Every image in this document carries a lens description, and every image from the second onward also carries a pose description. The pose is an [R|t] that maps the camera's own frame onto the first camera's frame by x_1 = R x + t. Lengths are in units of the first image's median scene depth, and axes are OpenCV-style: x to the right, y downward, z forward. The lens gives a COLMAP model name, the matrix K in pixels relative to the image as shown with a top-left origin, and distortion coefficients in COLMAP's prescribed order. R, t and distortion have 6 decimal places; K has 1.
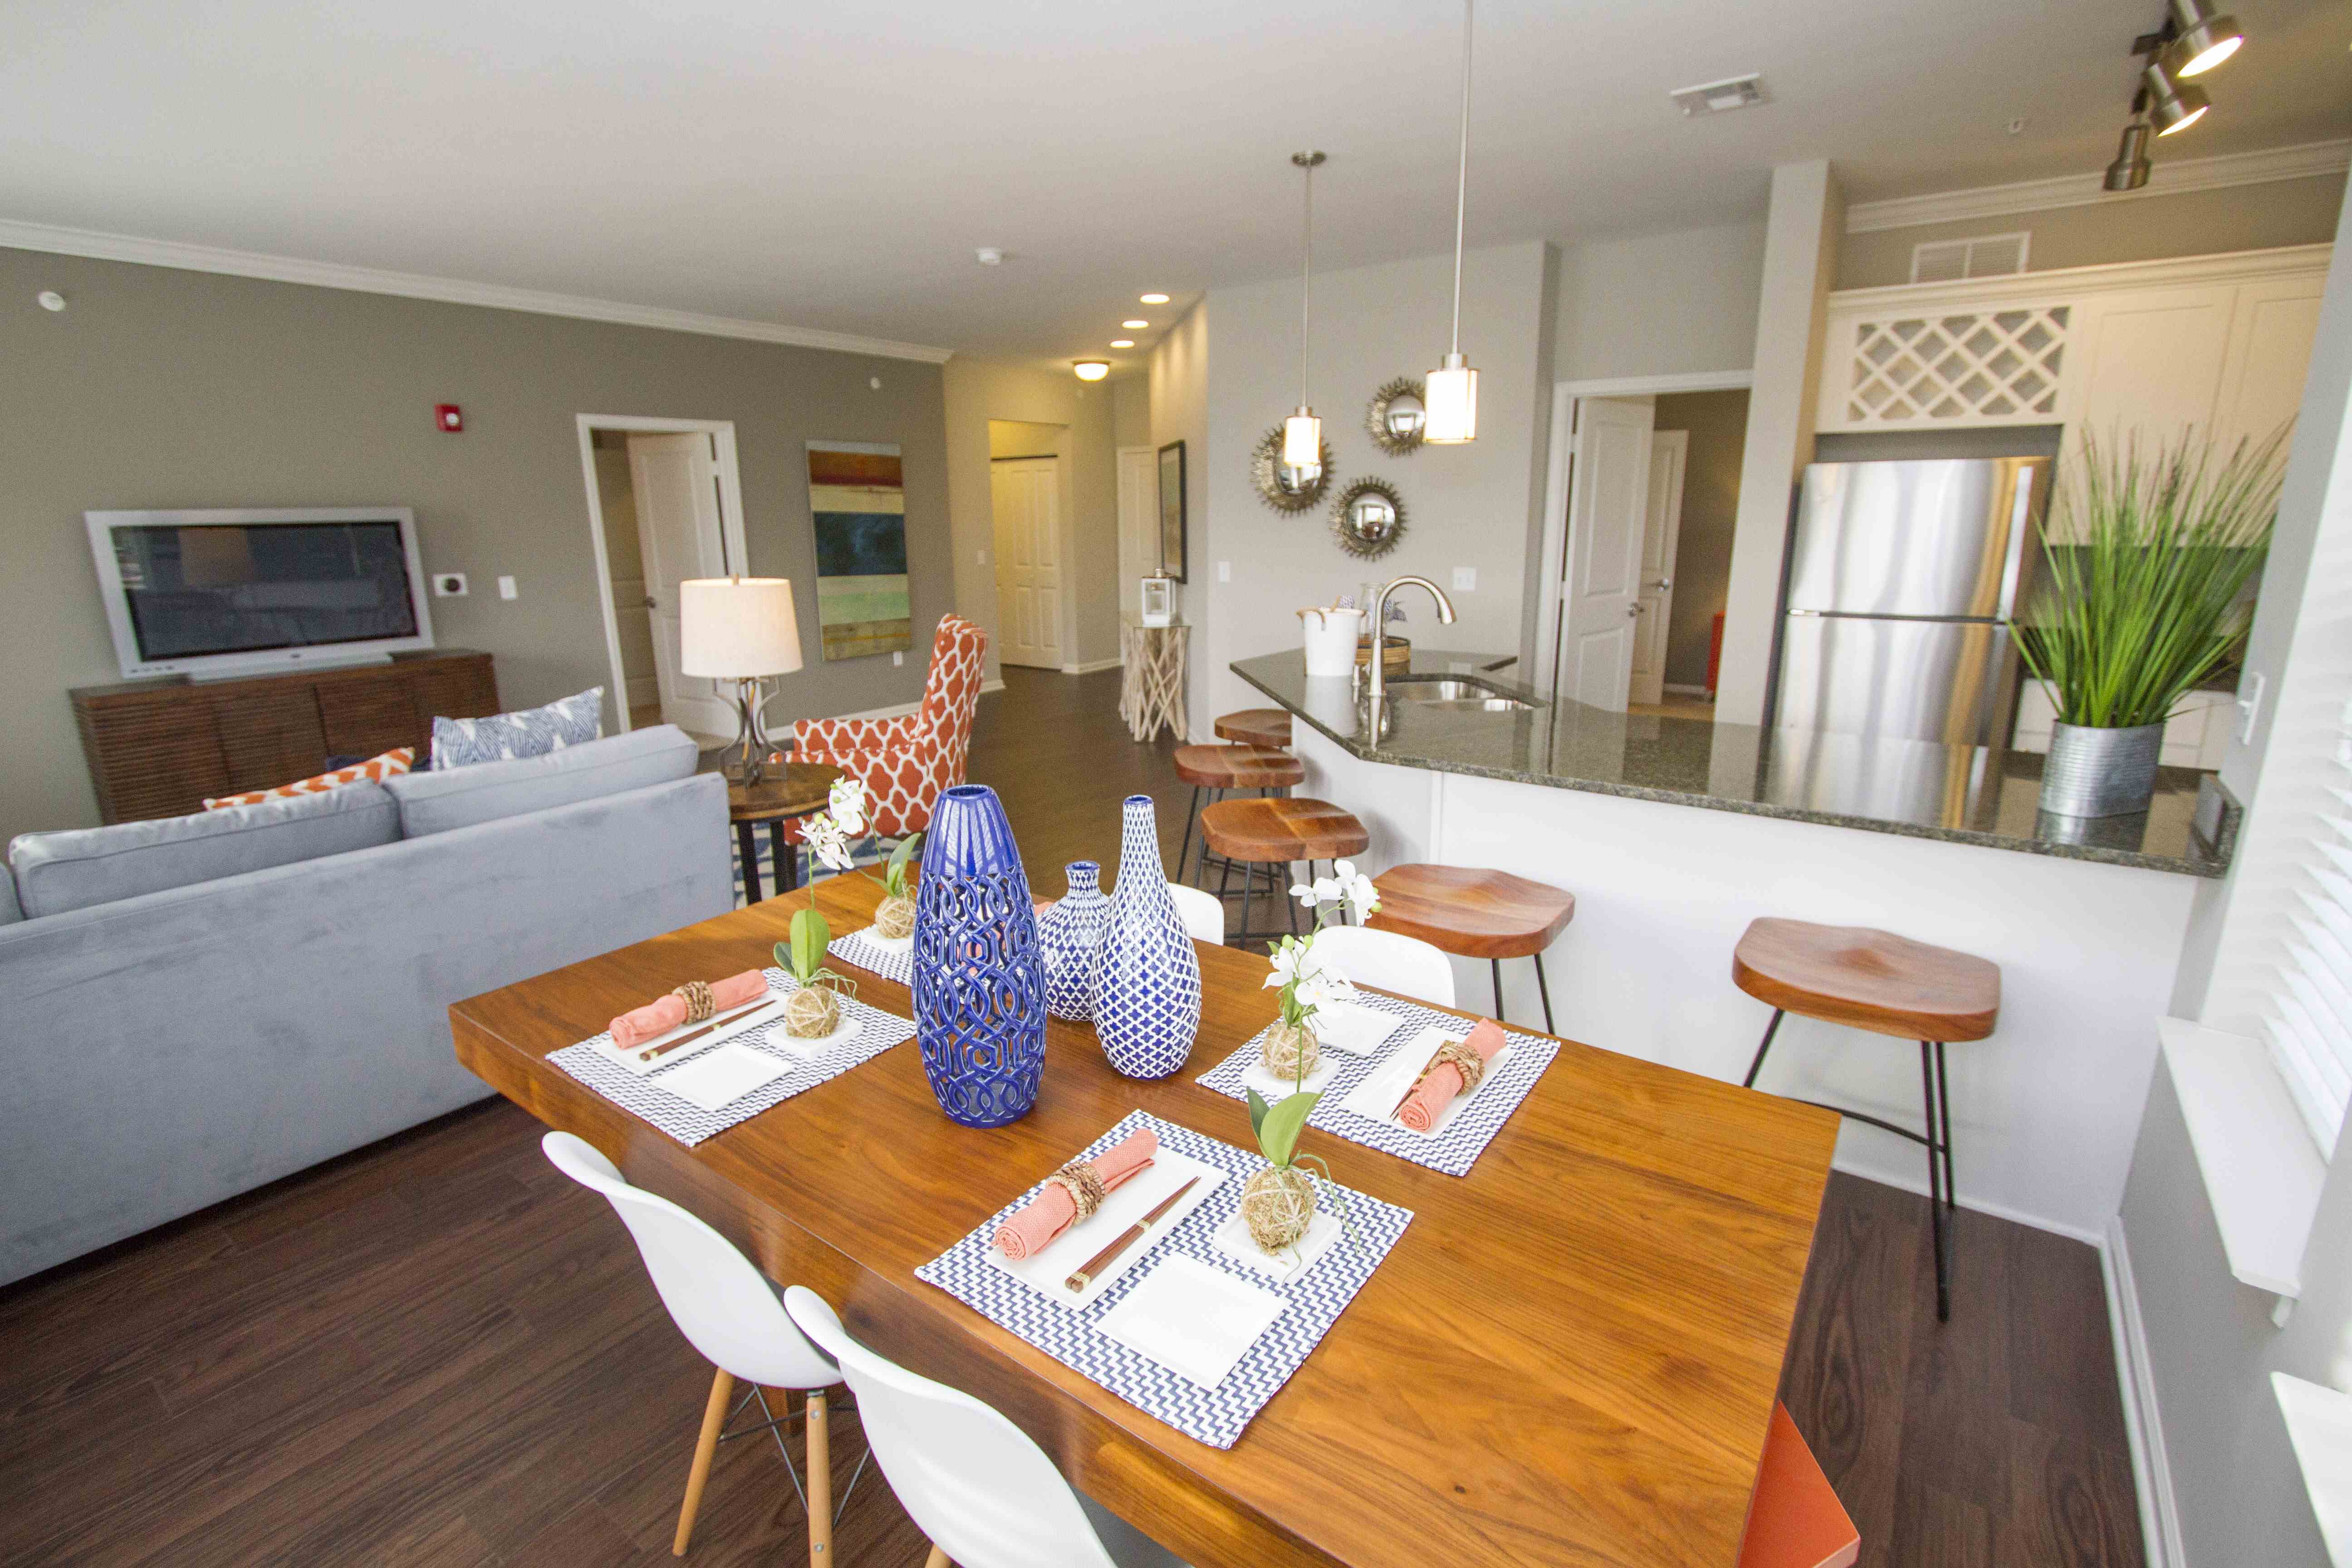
lens RADIAL K [[1081.7, 0, 1177.4], [0, 1081.7, 782.2], [0, 0, 1]] dist [-0.020827, 0.003108]
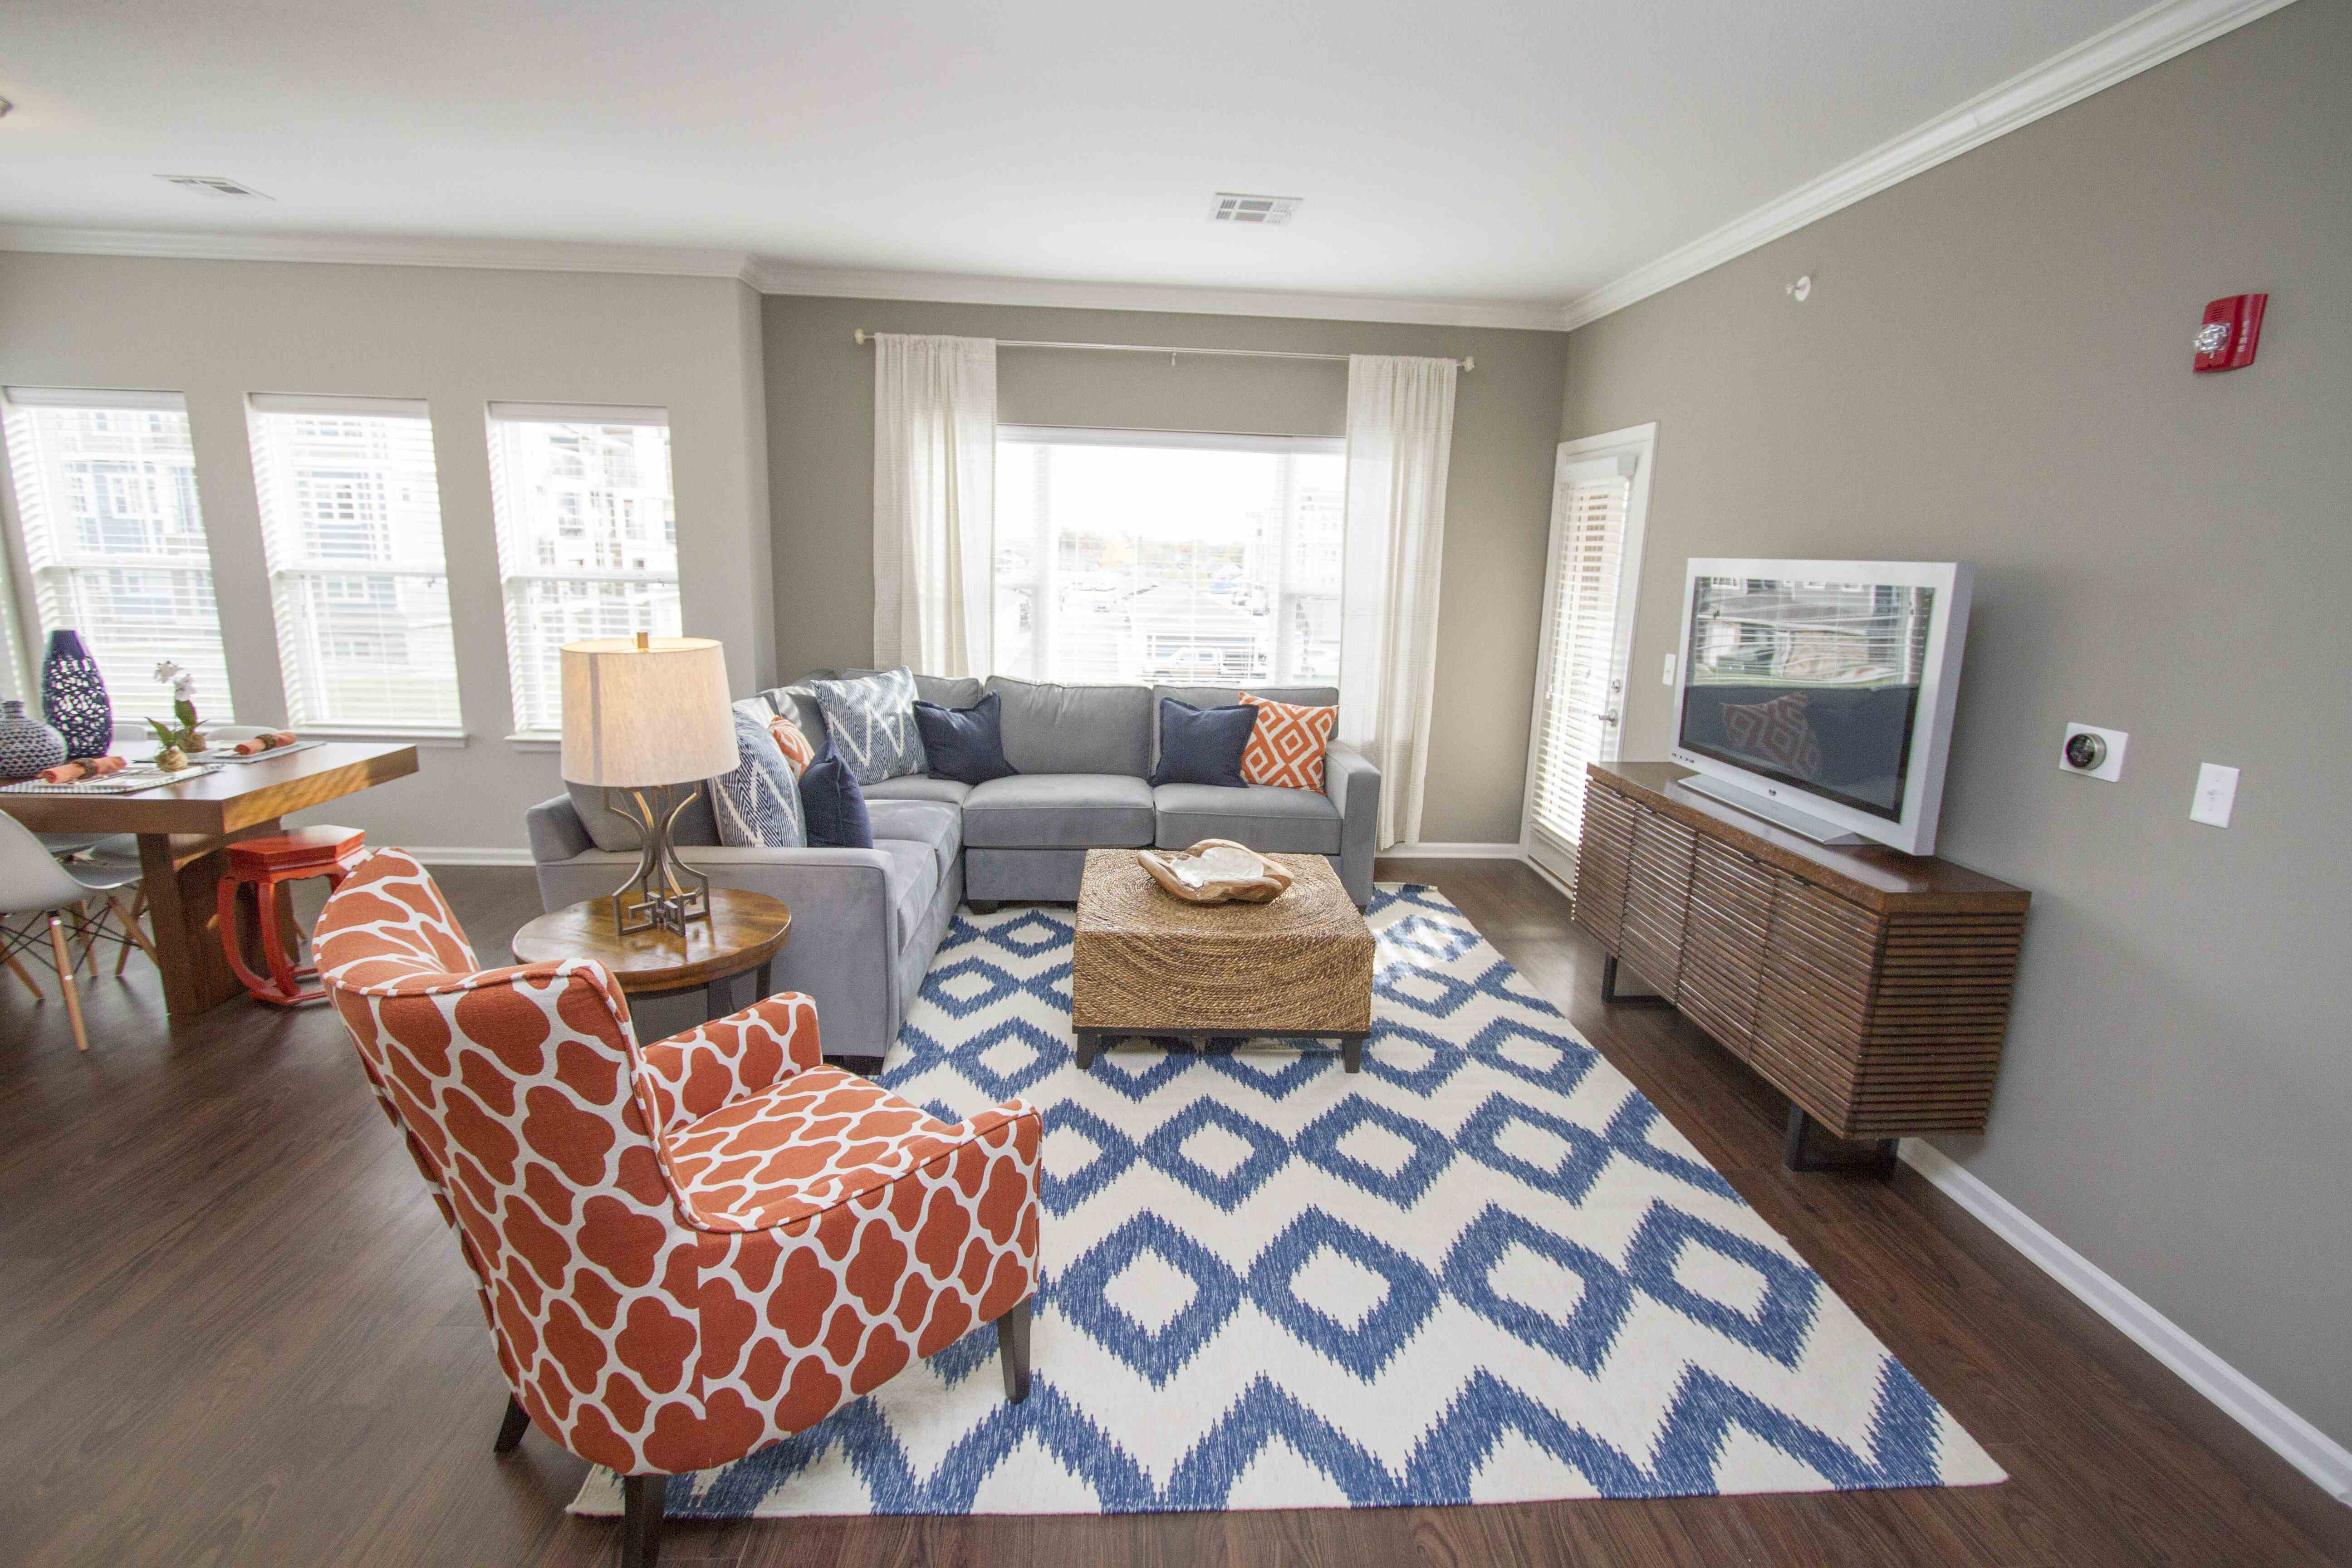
lens RADIAL K [[1081.7, 0, 1183.8], [0, 1081.7, 776.7], [0, 0, 1]] dist [-0.020827, 0.003108]
pose [[-0.763305, 0.119434, -0.634903, -0.178808], [-0.180672, 0.904085, 0.387282, -0.341468], [0.620261, 0.410324, -0.668514, 1.332537]]
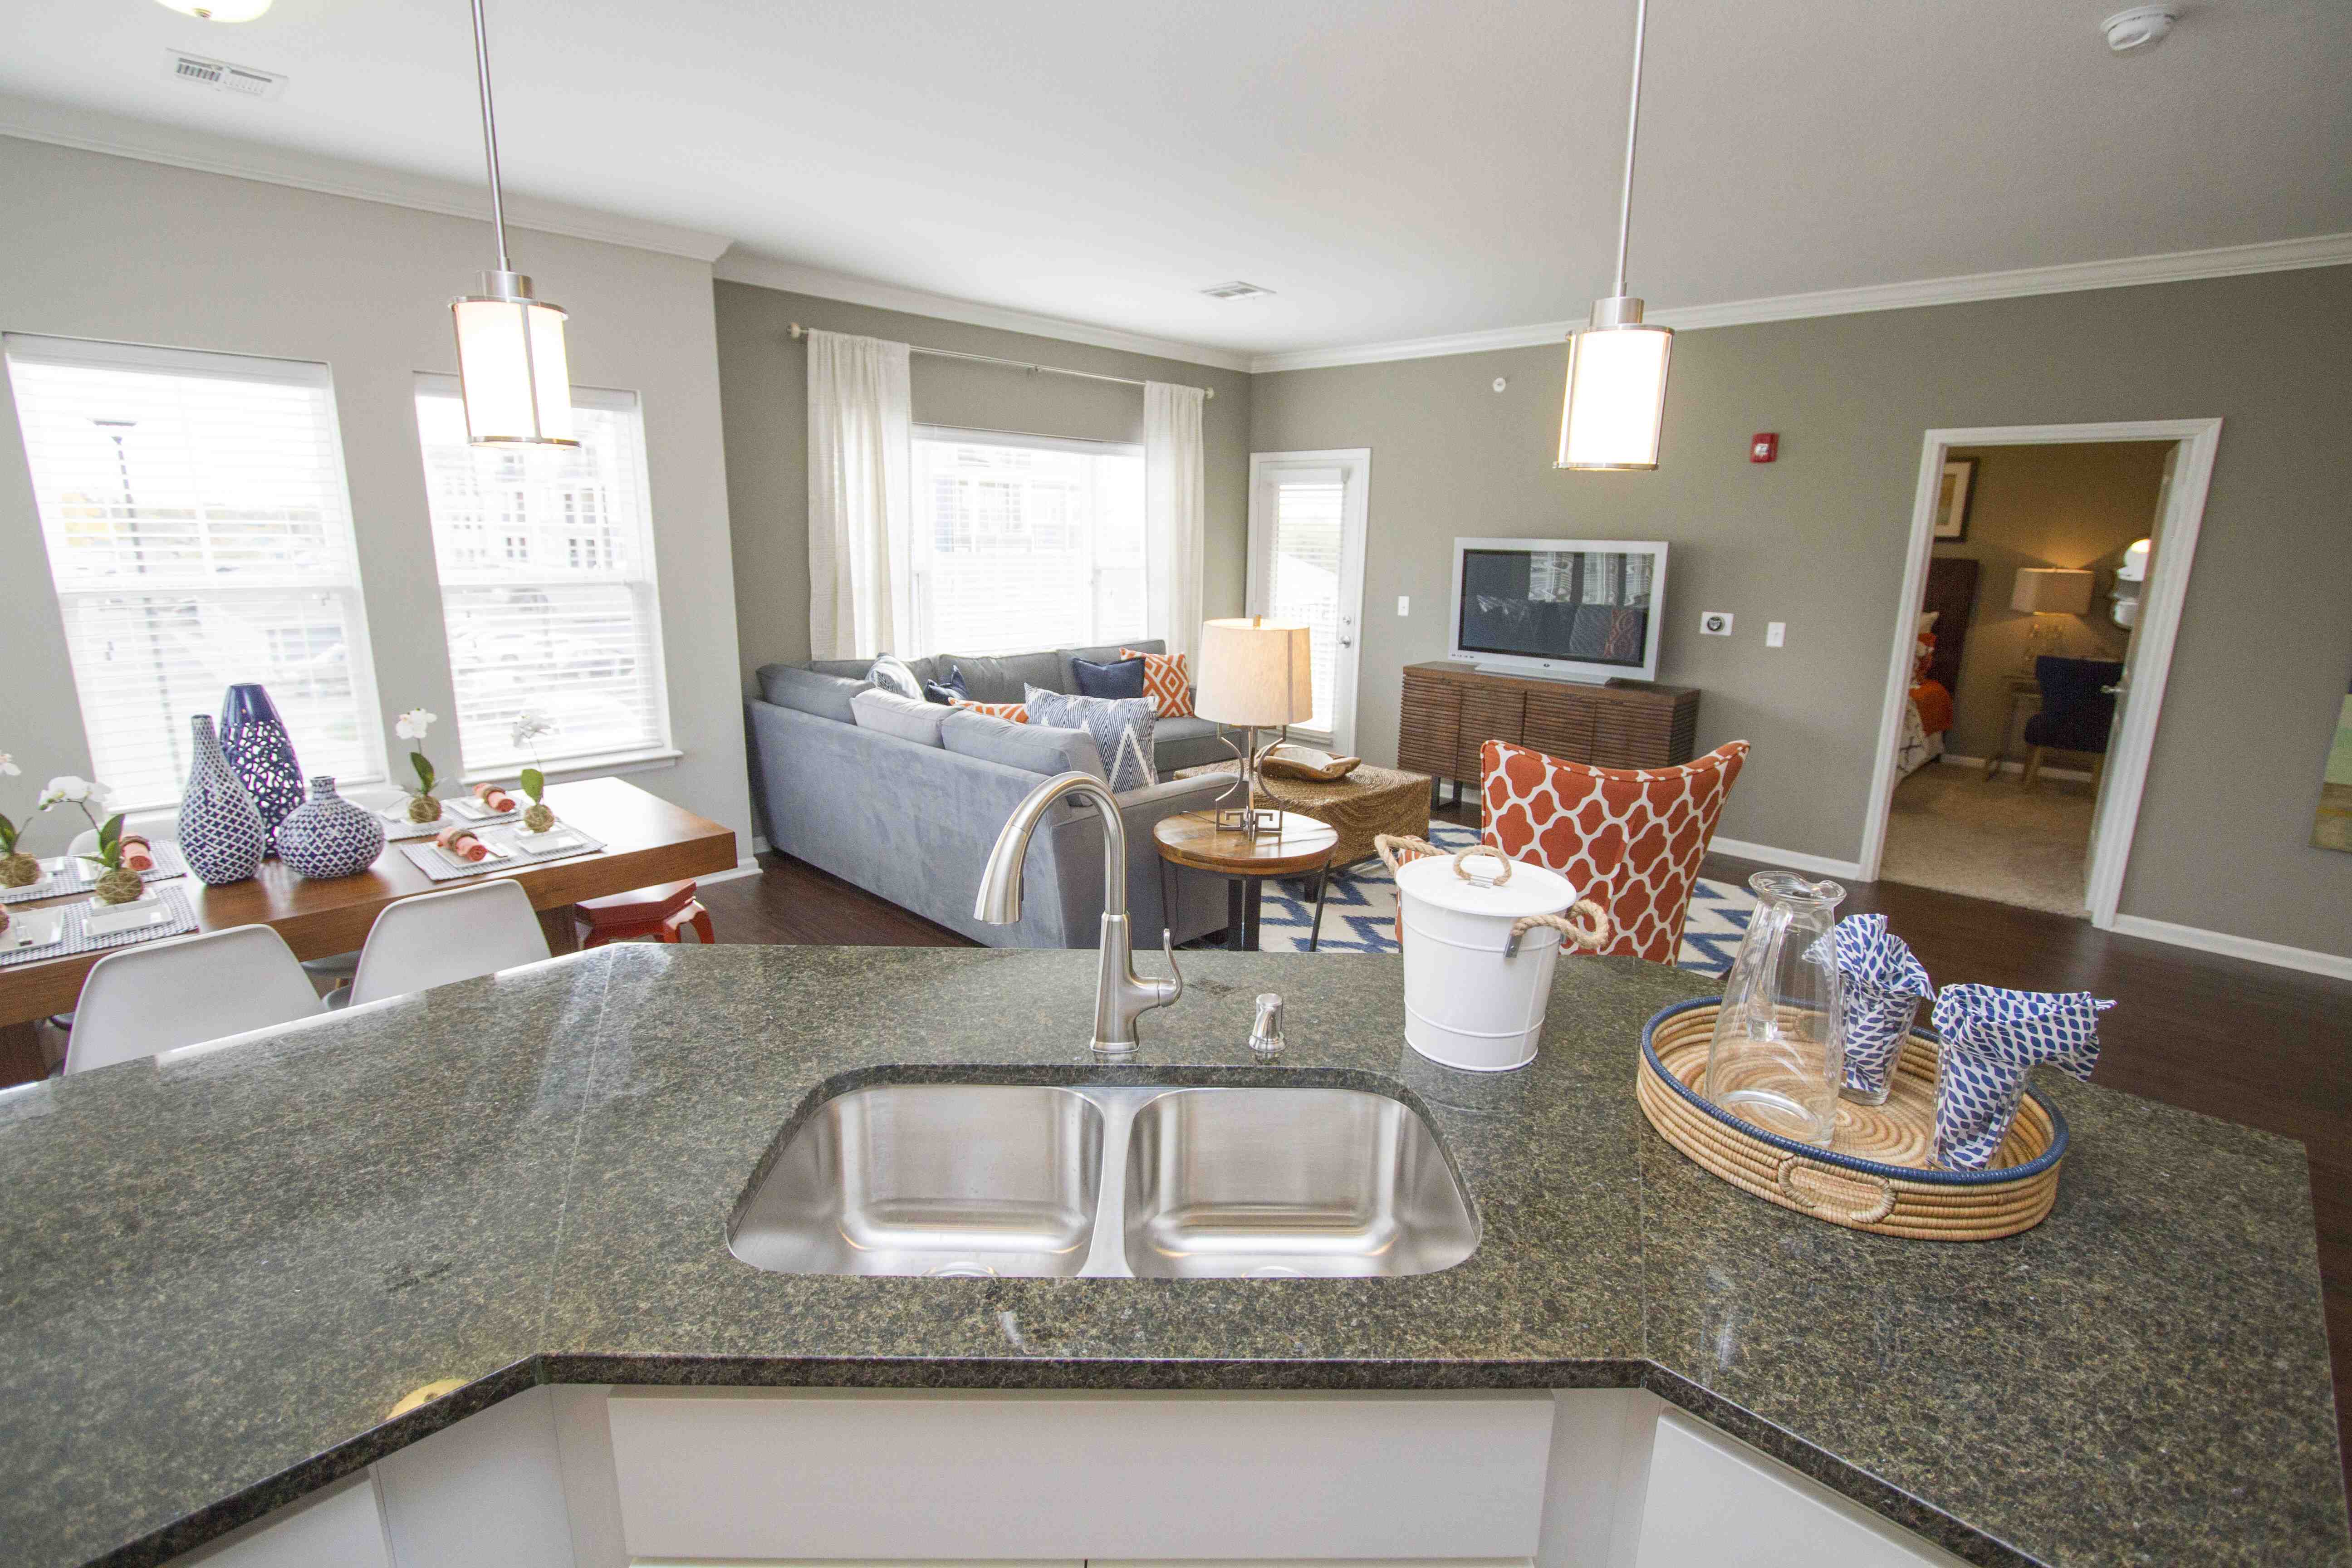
lens RADIAL K [[1081.7, 0, 1179.4], [0, 1081.7, 779.6], [0, 0, 1]] dist [-0.020827, 0.003108]
pose [[-0.130688, 0.229007, -0.964612, 0.427411], [-0.258583, 0.931407, 0.256157, -0.221384], [0.957108, 0.282909, -0.062507, 0.804516]]
